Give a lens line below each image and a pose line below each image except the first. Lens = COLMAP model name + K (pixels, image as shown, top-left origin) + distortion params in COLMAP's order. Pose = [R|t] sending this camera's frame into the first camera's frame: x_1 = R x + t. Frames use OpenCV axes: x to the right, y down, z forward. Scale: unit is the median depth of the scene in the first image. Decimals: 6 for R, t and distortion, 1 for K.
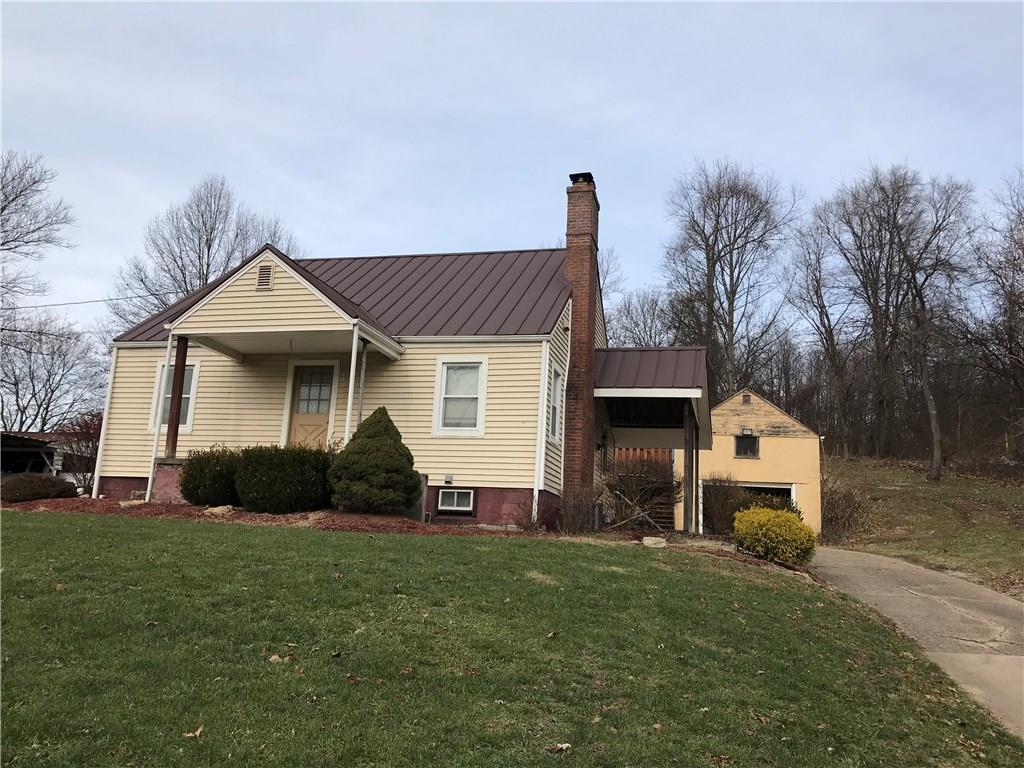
lens RADIAL K [[822.9, 0, 512.0], [0, 822.9, 384.0], [0, 0, 1]] dist [0.046585, 0.001429]
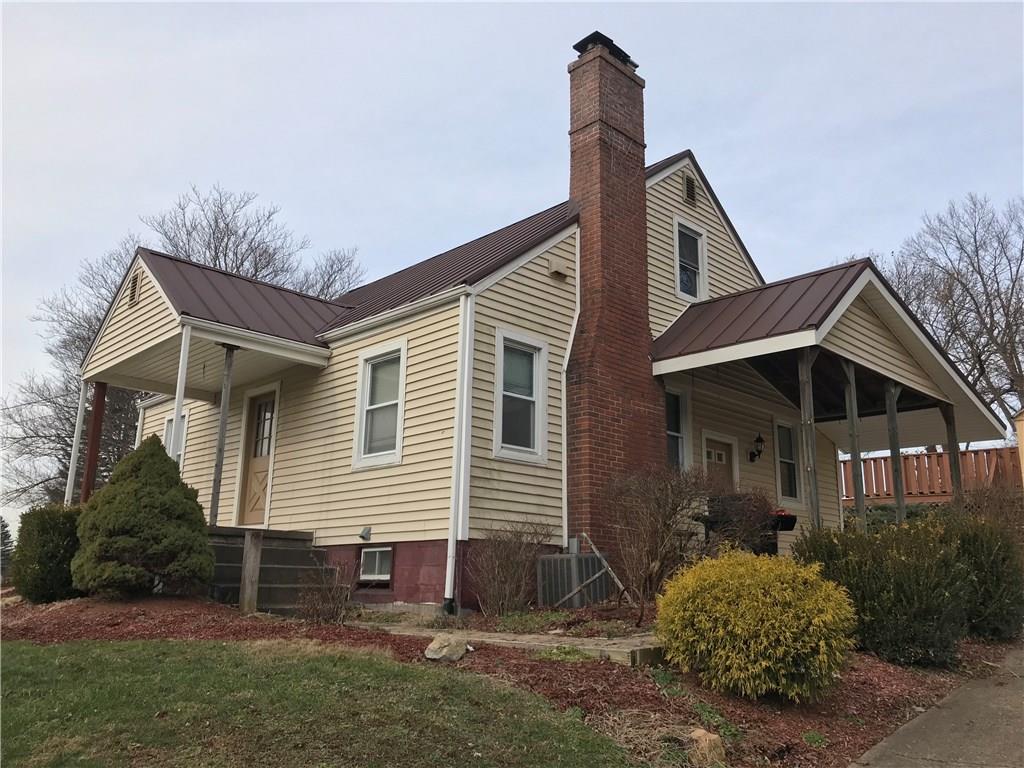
lens RADIAL K [[838.3, 0, 512.0], [0, 838.3, 384.0], [0, 0, 1]] dist [0.006256, -0.001570]
pose [[0.857472, -0.158083, -0.489645, 0.360777], [0.132497, 0.987380, -0.086746, 0.070914], [0.497178, 0.009506, 0.867596, 0.470012]]
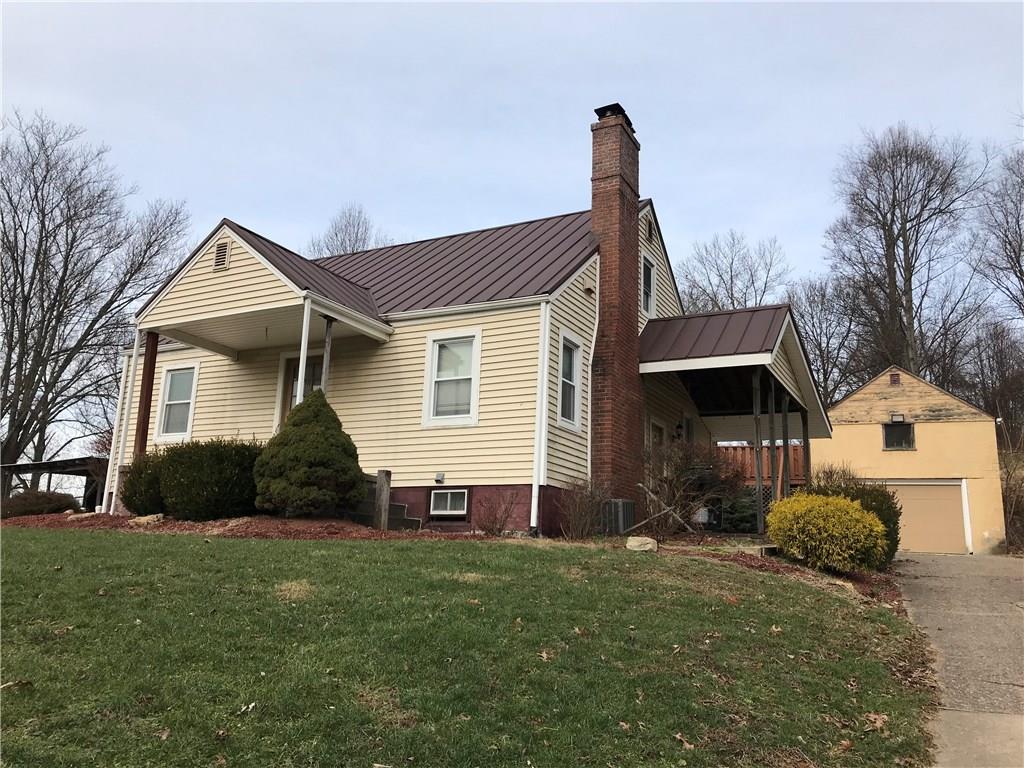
lens RADIAL K [[831.3, 0, 512.0], [0, 831.3, 384.0], [0, 0, 1]] dist [0.022941, -0.001641]
pose [[0.972998, -0.065474, -0.221332, 0.182199], [0.059847, 0.997693, -0.032044, 0.051671], [0.222920, 0.017933, 0.974672, 0.194665]]
